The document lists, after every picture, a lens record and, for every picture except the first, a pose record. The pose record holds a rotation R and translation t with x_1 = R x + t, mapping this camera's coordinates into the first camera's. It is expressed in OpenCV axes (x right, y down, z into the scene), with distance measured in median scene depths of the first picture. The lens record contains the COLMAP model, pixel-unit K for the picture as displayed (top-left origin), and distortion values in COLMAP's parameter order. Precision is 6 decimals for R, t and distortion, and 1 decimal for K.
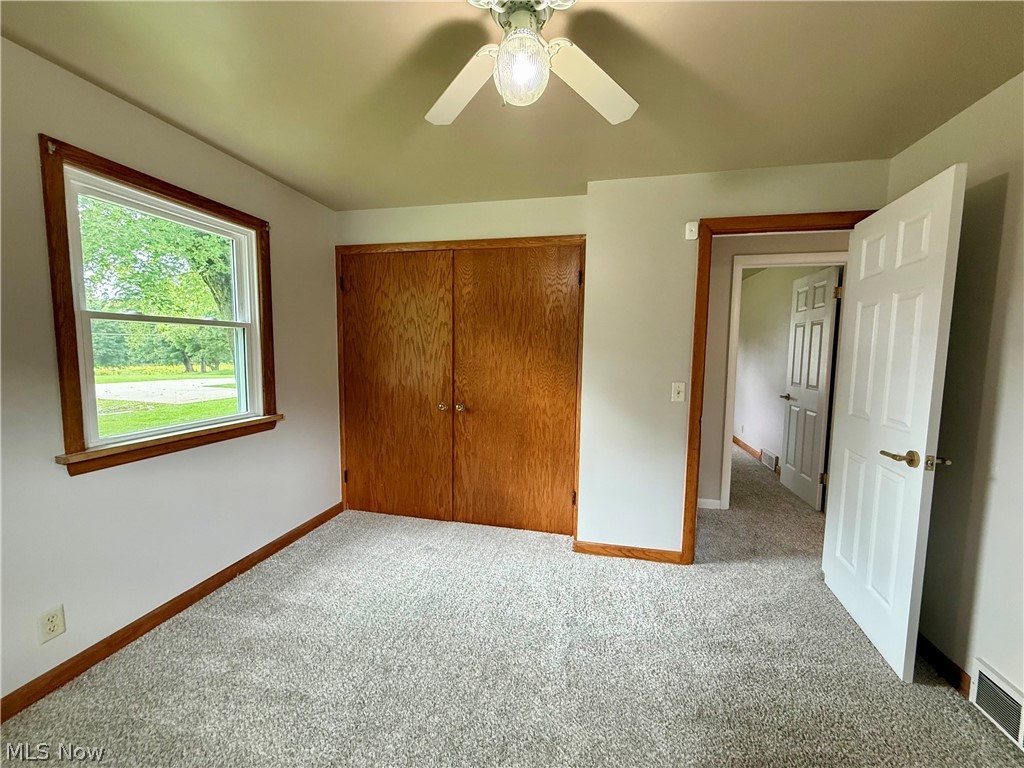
lens RADIAL K [[411.9, 0, 508.9], [0, 411.9, 383.7], [0, 0, 1]] dist [-0.001733, 0.000526]
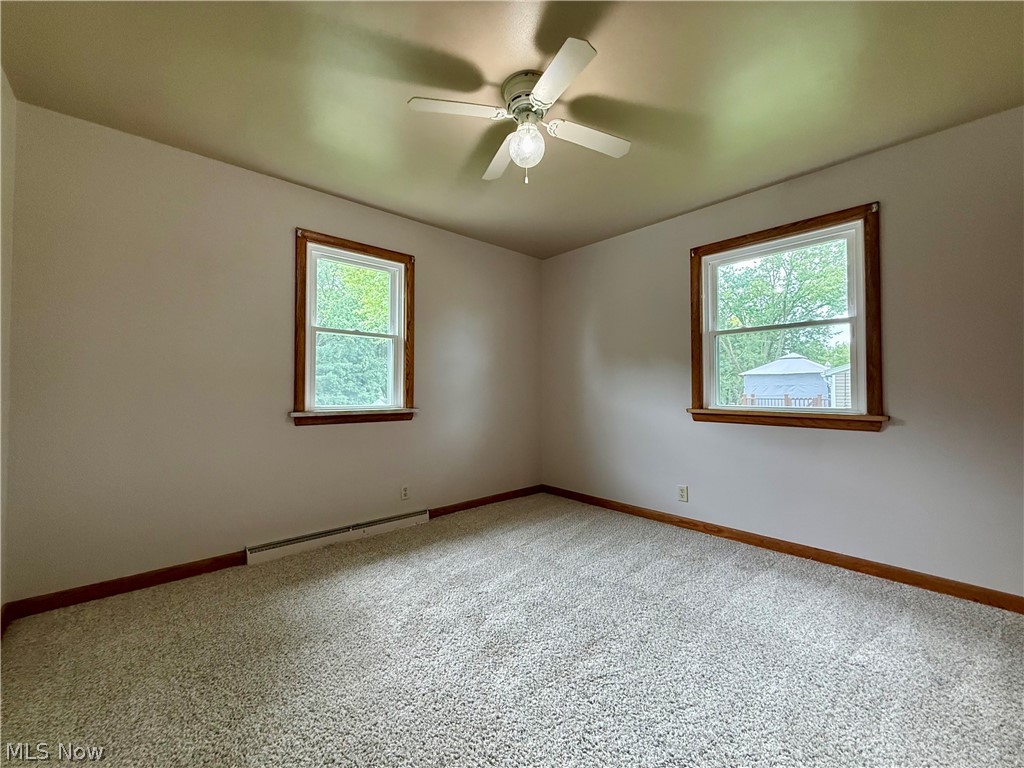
lens RADIAL K [[411.9, 0, 512.7], [0, 411.9, 381.4], [0, 0, 1]] dist [-0.001733, 0.000526]
pose [[-0.572938, -0.034034, -0.818892, 0.895191], [-0.079272, 0.996754, 0.014036, 0.082176], [0.815756, 0.072957, -0.573777, 1.310745]]
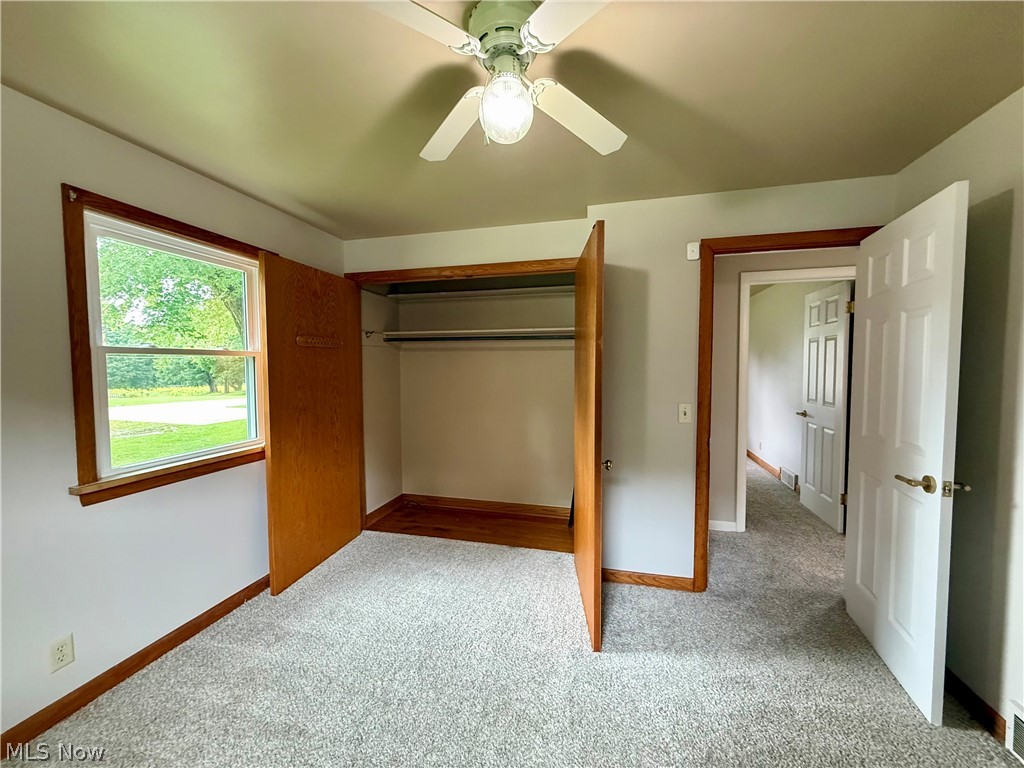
lens RADIAL K [[411.9, 0, 508.5], [0, 411.9, 383.8], [0, 0, 1]] dist [-0.001733, 0.000526]
pose [[0.999154, -0.015554, -0.038062, 0.043238], [0.014071, 0.999143, -0.038929, -0.026223], [0.038635, 0.038361, 0.998517, -0.001480]]
